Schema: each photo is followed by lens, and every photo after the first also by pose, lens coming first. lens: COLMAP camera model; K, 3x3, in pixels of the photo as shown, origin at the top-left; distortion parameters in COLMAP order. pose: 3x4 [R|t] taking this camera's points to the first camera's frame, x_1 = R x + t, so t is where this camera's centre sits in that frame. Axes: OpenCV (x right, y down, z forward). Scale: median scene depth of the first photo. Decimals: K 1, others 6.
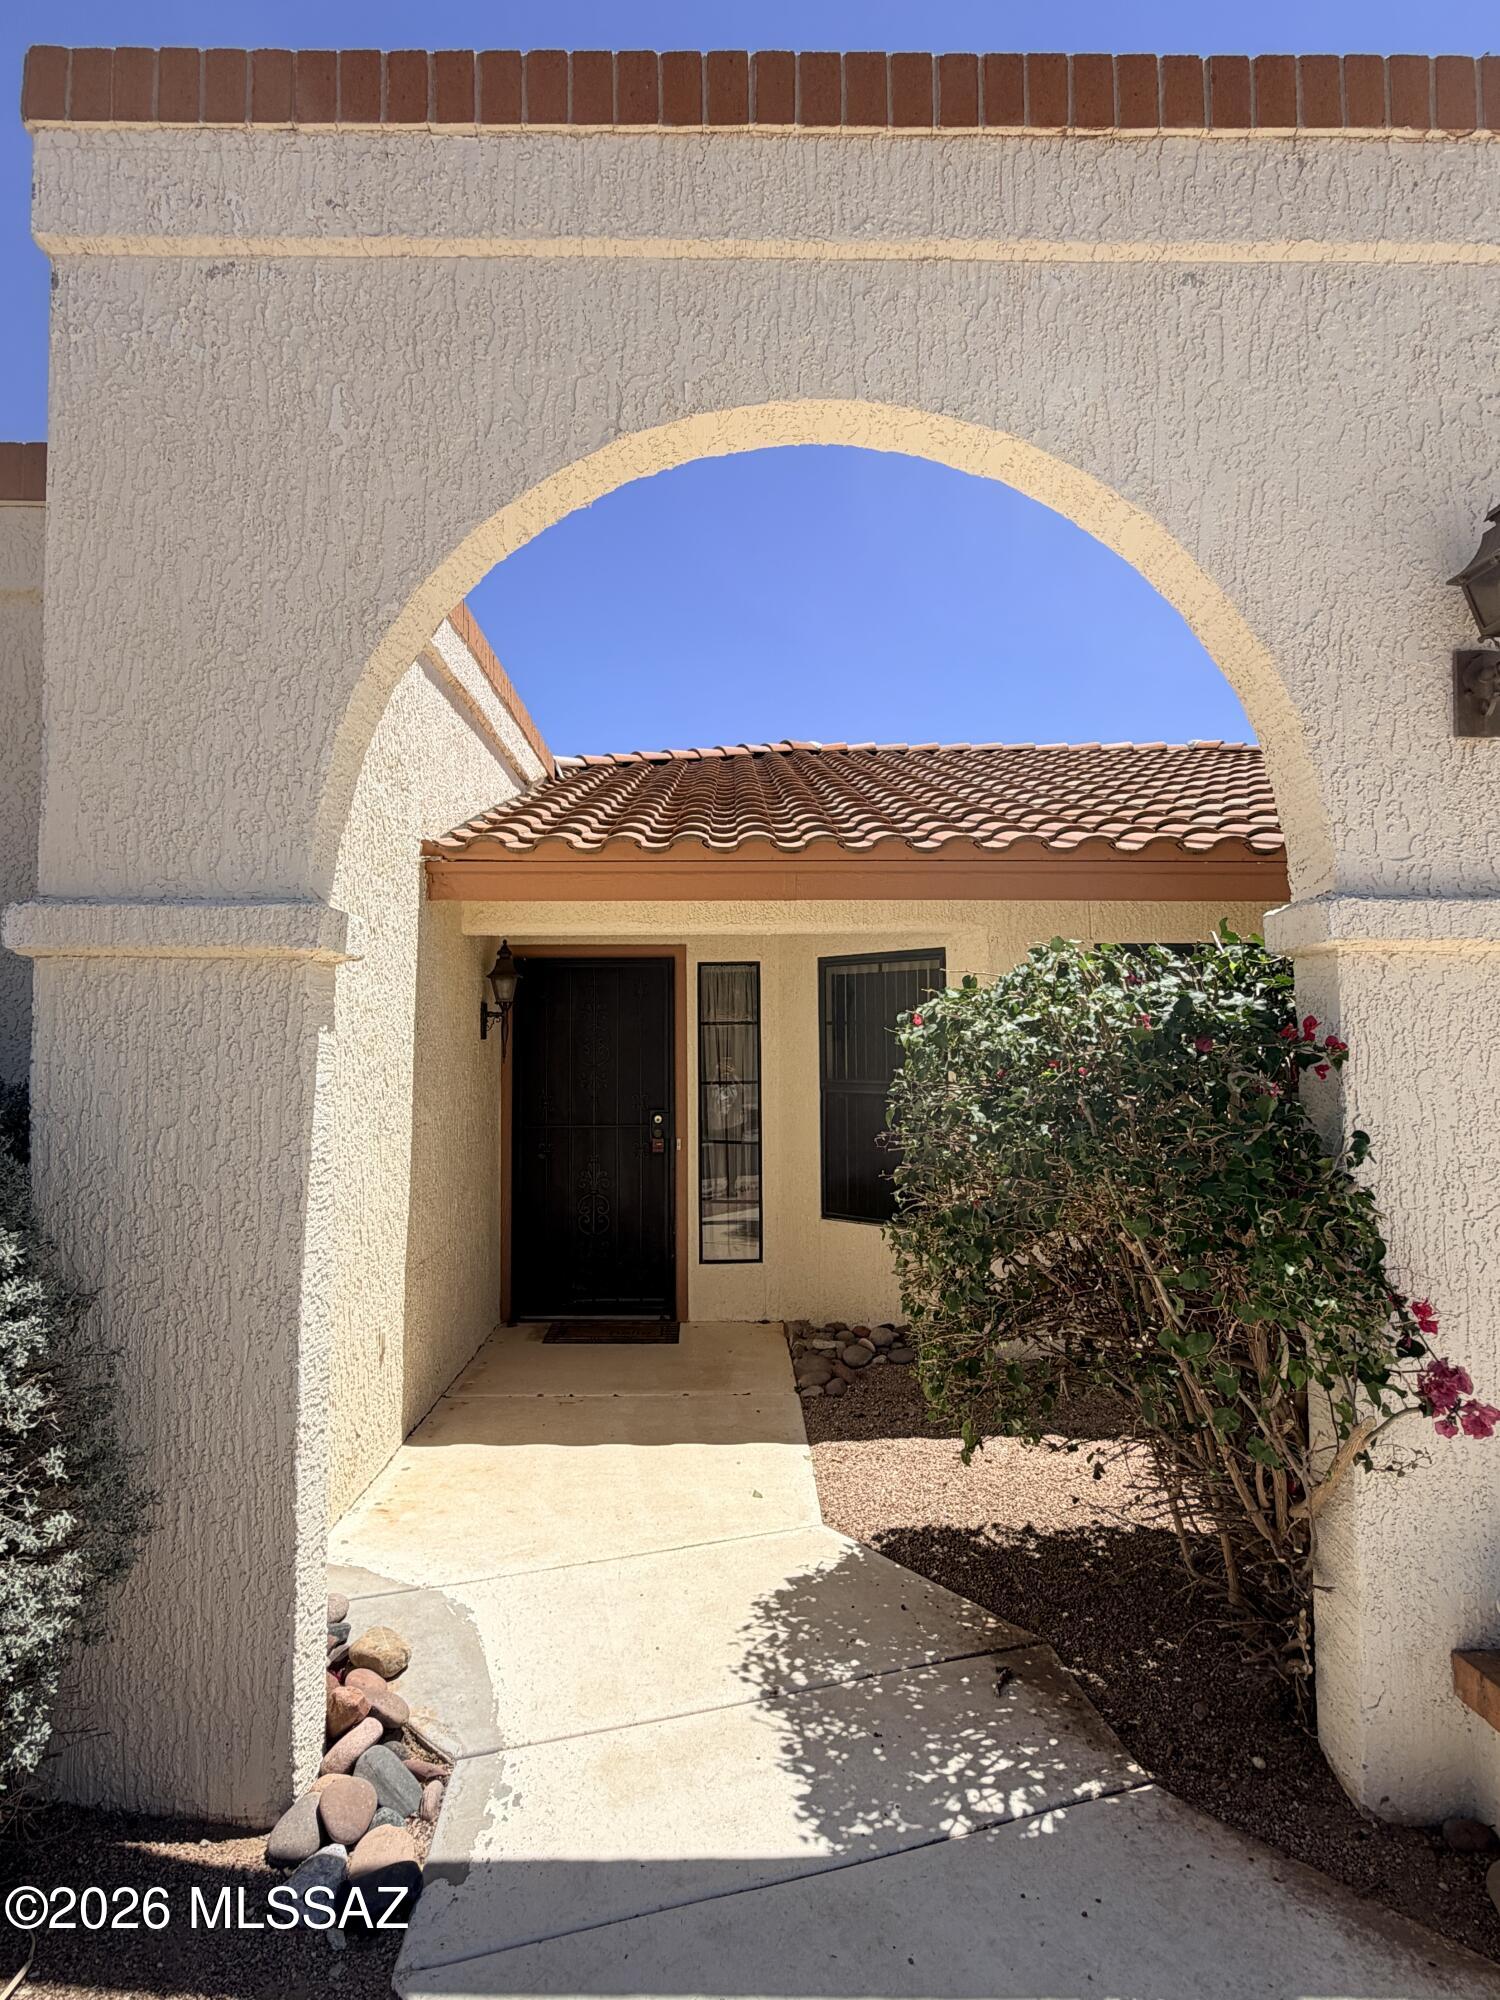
lens RADIAL K [[1107.2, 0, 750.8], [0, 1107.2, 999.6], [0, 0, 1]] dist [0.001083, 0.000245]
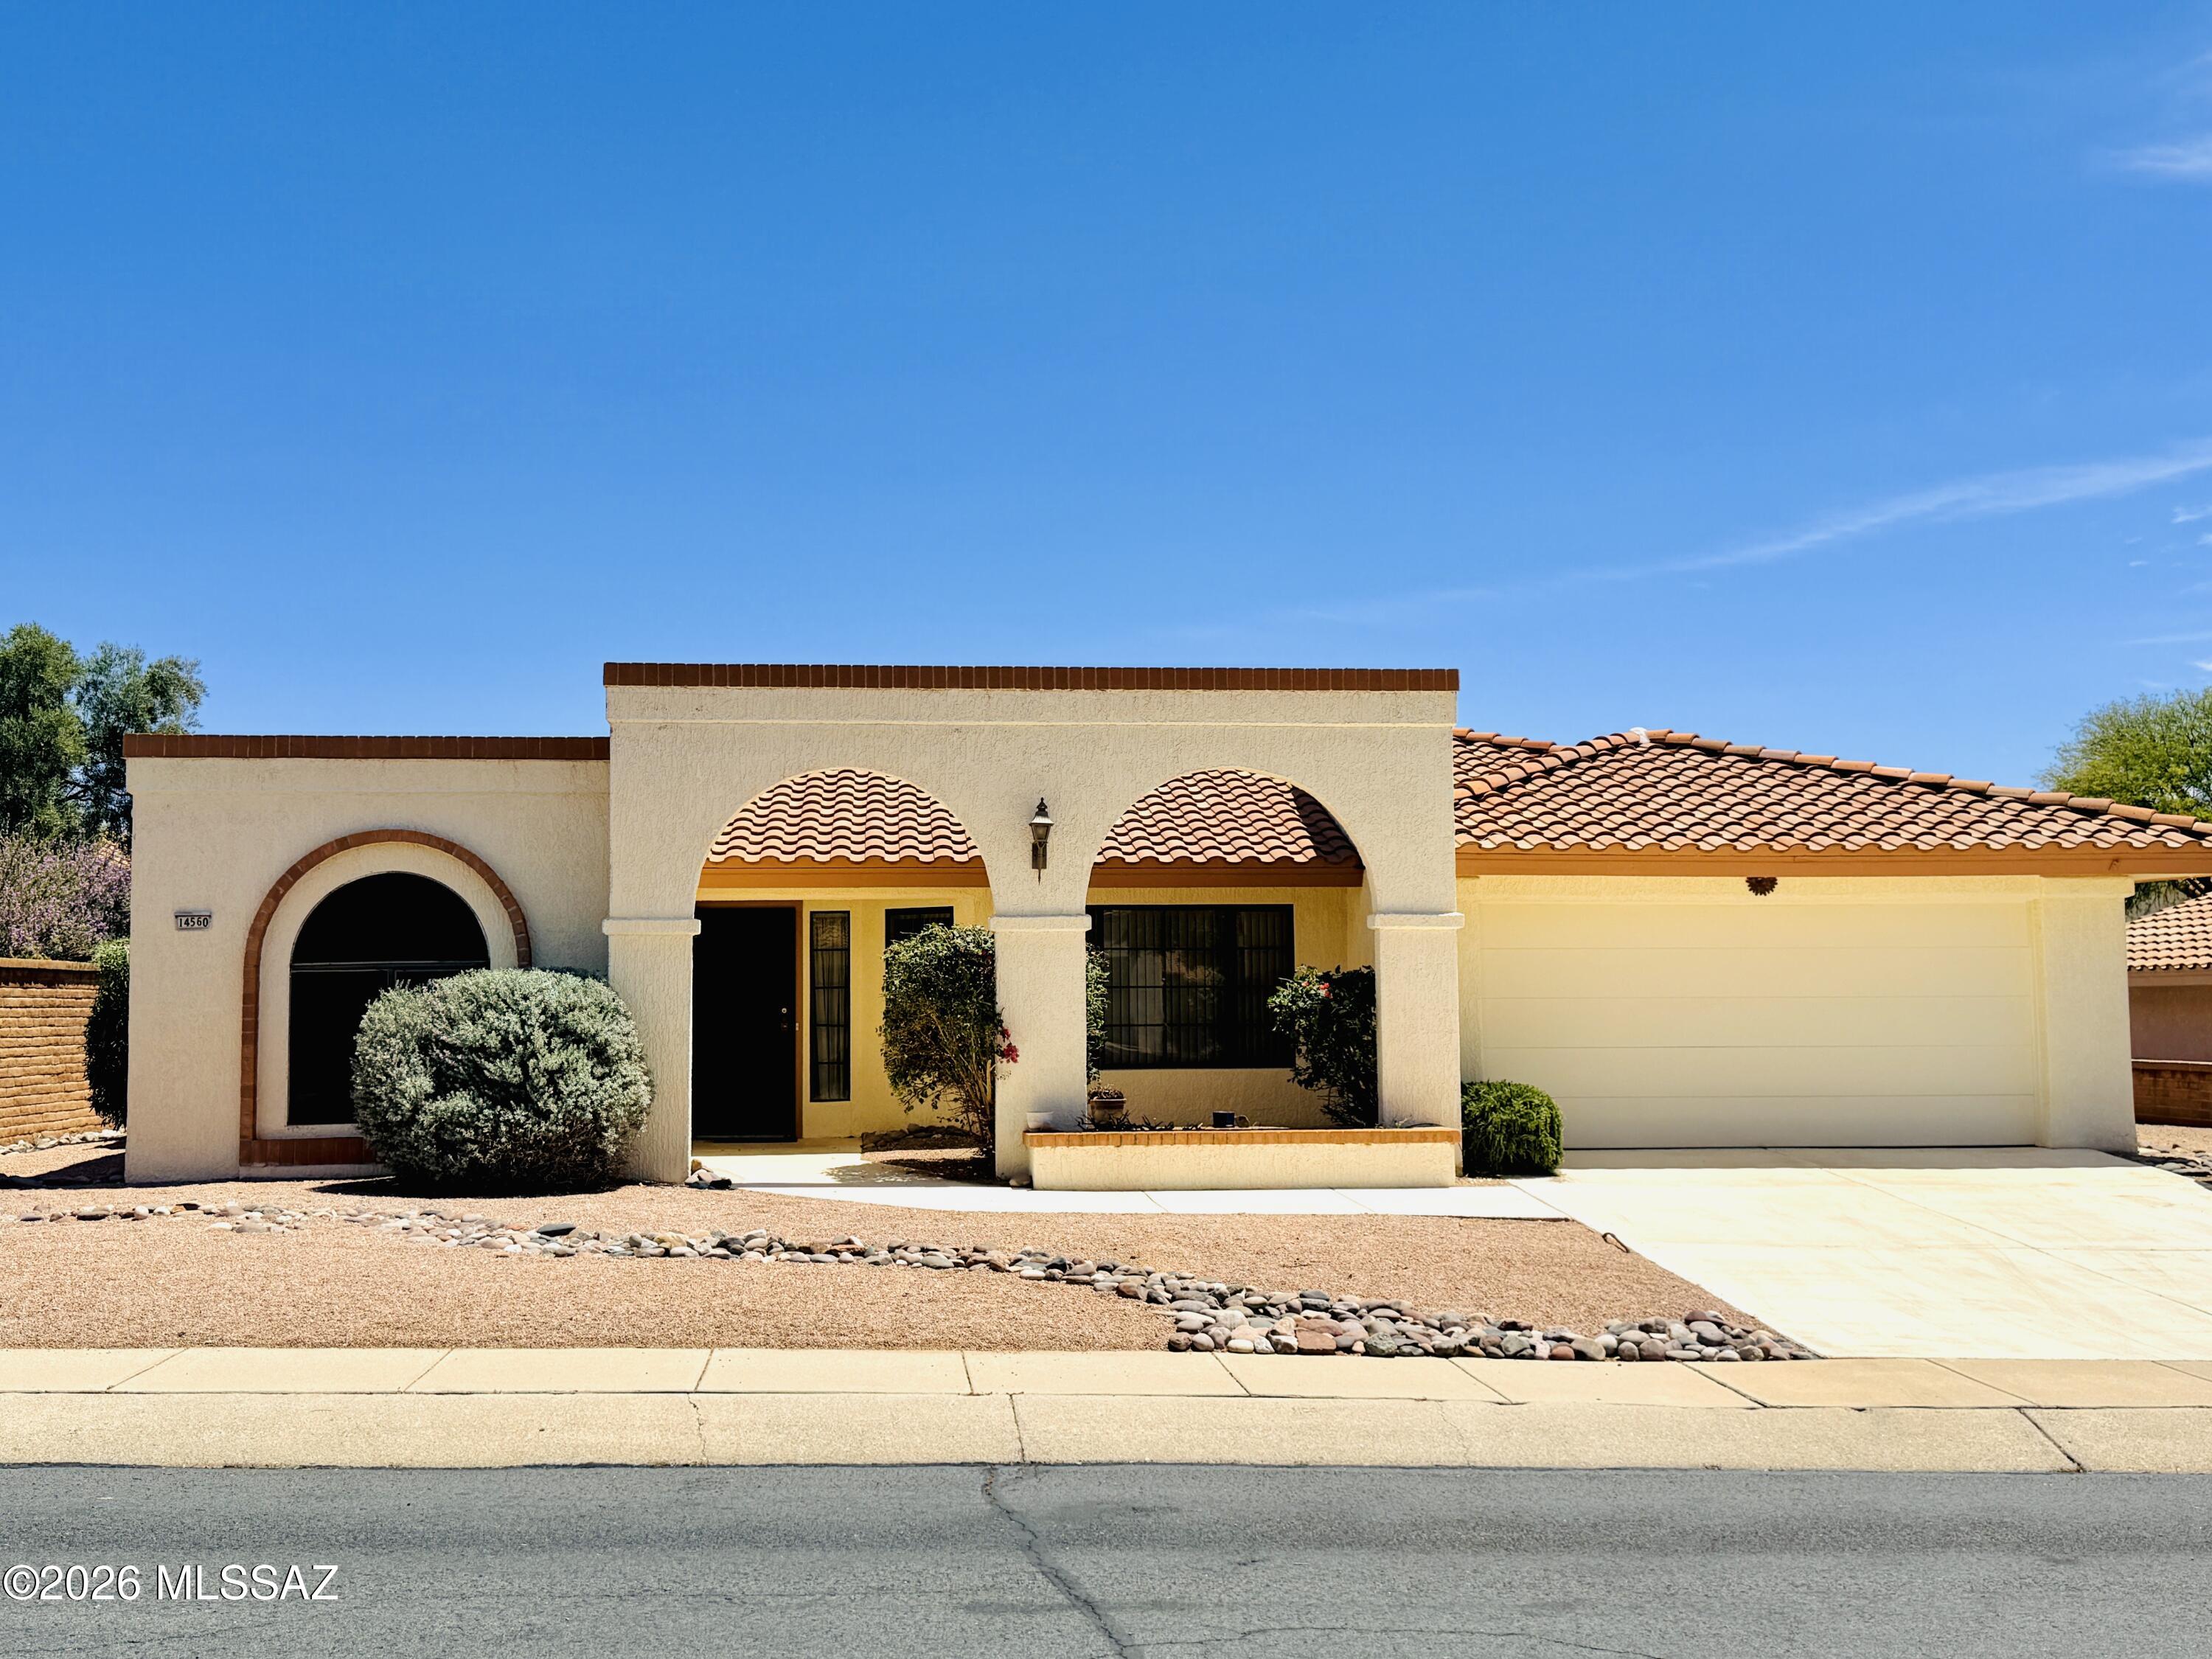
lens RADIAL K [[2443.4, 0, 1112.2], [0, 2443.4, 828.4], [0, 0, 1]] dist [0.116122, 0.000000]
pose [[0.997457, -0.000280, 0.071266, 0.339353], [0.001729, 0.999793, -0.020270, -0.205100], [-0.071245, 0.020342, 0.997251, -6.398968]]
